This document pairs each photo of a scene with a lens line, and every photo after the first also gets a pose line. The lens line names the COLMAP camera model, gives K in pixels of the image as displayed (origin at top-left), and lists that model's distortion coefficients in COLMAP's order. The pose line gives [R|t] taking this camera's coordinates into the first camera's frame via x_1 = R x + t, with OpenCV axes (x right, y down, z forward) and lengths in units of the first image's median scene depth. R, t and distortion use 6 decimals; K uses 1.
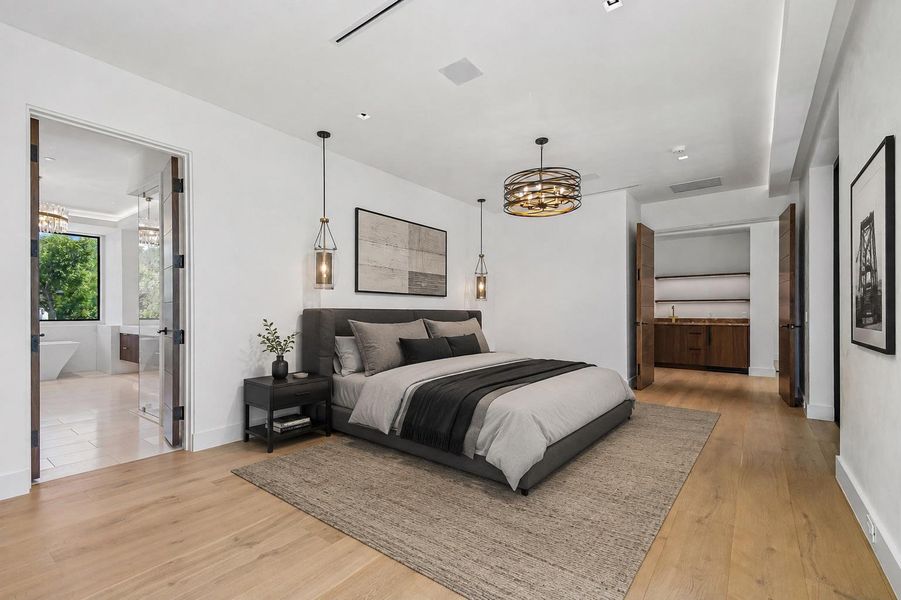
lens RADIAL K [[404.9, 0, 445.4], [0, 404.9, 304.3], [0, 0, 1]] dist [0.023571, -0.001918]
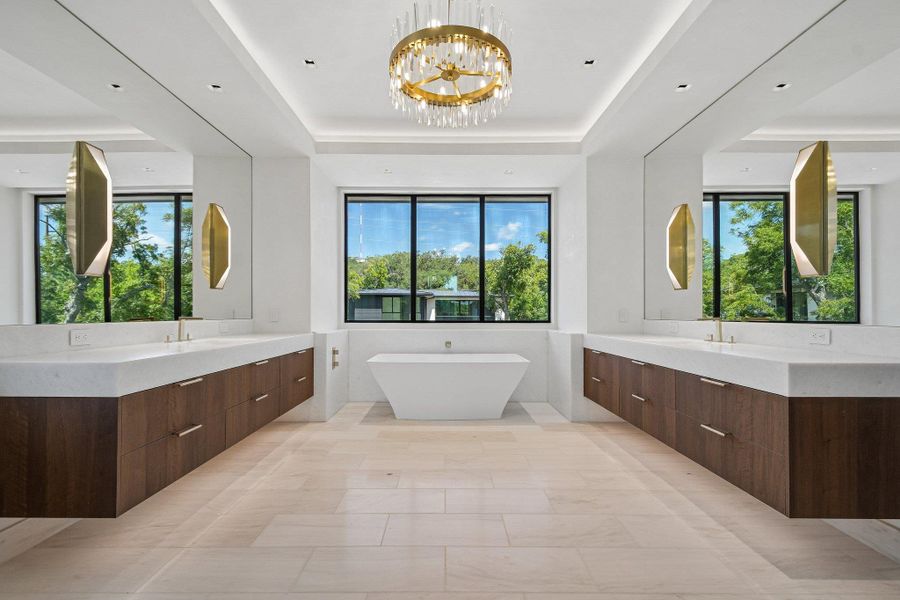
lens RADIAL K [[404.4, 0, 445.9], [0, 404.4, 306.1], [0, 0, 1]] dist [0.023571, -0.001918]
pose [[0.609023, -0.008739, -0.793105, -0.431213], [0.007730, 0.999957, -0.005082, 0.013927], [0.793115, -0.003035, 0.609064, 0.473999]]
